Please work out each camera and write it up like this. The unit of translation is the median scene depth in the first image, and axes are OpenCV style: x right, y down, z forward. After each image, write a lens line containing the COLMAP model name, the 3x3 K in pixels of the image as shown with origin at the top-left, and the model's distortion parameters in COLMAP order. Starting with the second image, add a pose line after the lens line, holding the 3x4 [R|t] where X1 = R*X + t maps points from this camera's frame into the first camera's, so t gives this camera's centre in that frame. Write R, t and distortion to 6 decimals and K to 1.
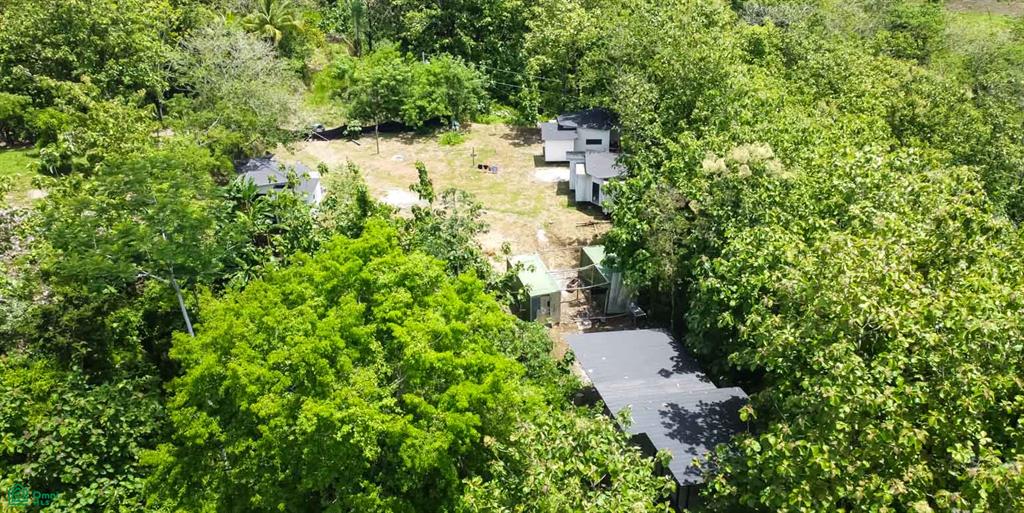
lens RADIAL K [[764.7, 0, 512.0], [0, 764.7, 256.5], [0, 0, 1]] dist [-0.007456, -0.003590]
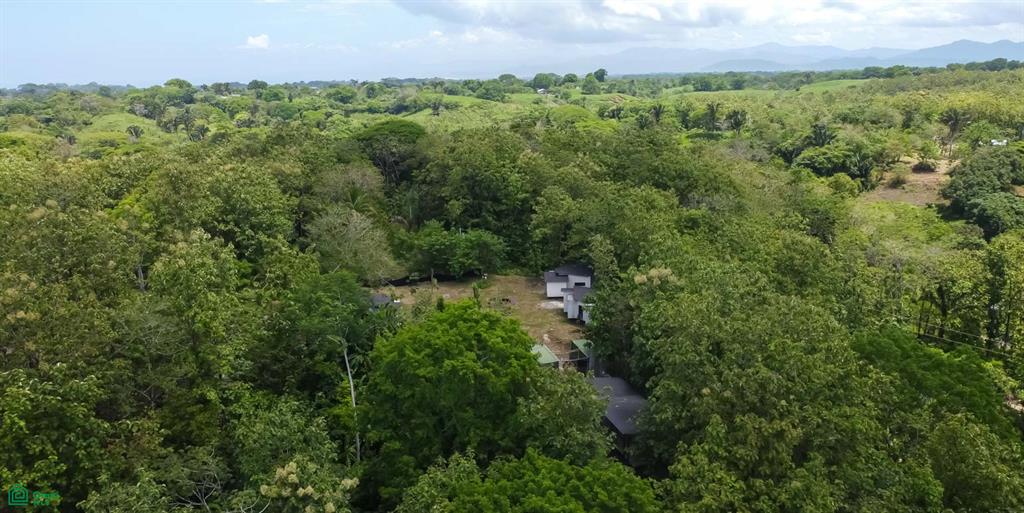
lens RADIAL K [[764.7, 0, 512.0], [0, 764.7, 256.5], [0, 0, 1]] dist [-0.007456, -0.003590]
pose [[0.999988, -0.004174, 0.002519, -0.027751], [0.004654, 0.971221, -0.238134, 0.150912], [-0.001452, 0.238143, 0.971229, -0.453040]]
